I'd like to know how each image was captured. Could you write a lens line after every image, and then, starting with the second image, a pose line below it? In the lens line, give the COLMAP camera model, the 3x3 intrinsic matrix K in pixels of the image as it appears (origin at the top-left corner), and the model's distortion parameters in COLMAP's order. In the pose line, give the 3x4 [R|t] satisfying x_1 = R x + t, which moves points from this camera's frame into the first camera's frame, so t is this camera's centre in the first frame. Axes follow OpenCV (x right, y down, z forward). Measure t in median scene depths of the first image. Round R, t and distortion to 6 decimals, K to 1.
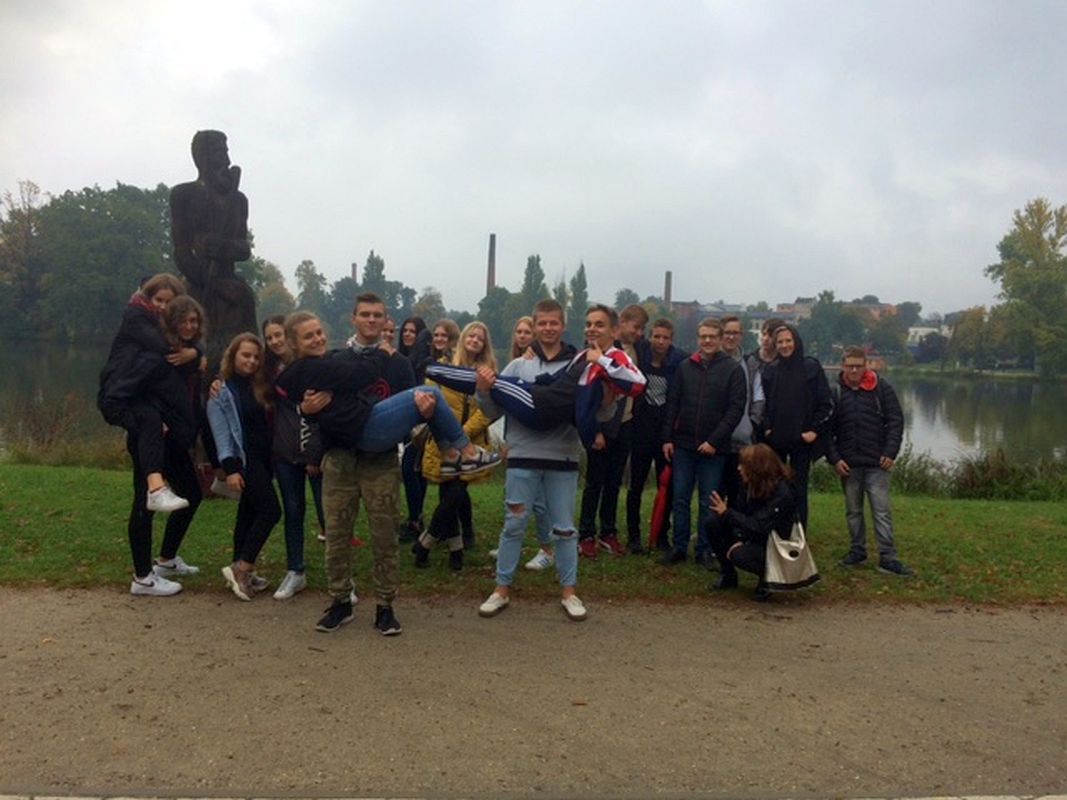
lens RADIAL K [[902.8, 0, 531.0], [0, 902.8, 403.0], [0, 0, 1]] dist [0.064364, -0.030228]
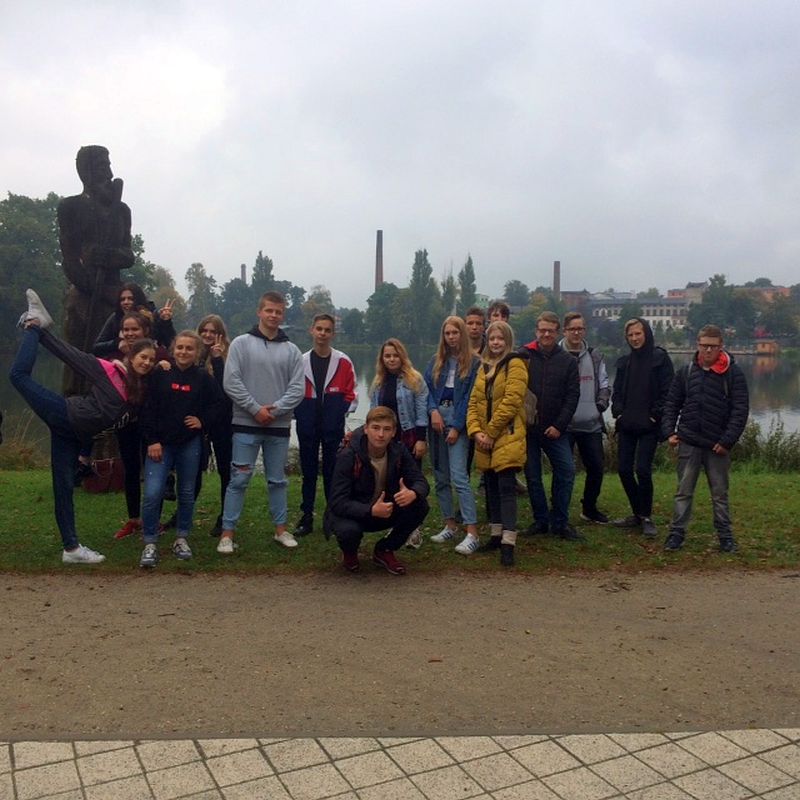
lens RADIAL K [[939.5, 0, 402.2], [0, 939.5, 397.3], [0, 0, 1]] dist [0.071842, 0.000000]
pose [[0.998776, -0.030500, -0.038949, 0.047380], [0.030288, 0.999523, -0.006024, 0.012961], [0.039114, 0.004837, 0.999223, -0.101708]]
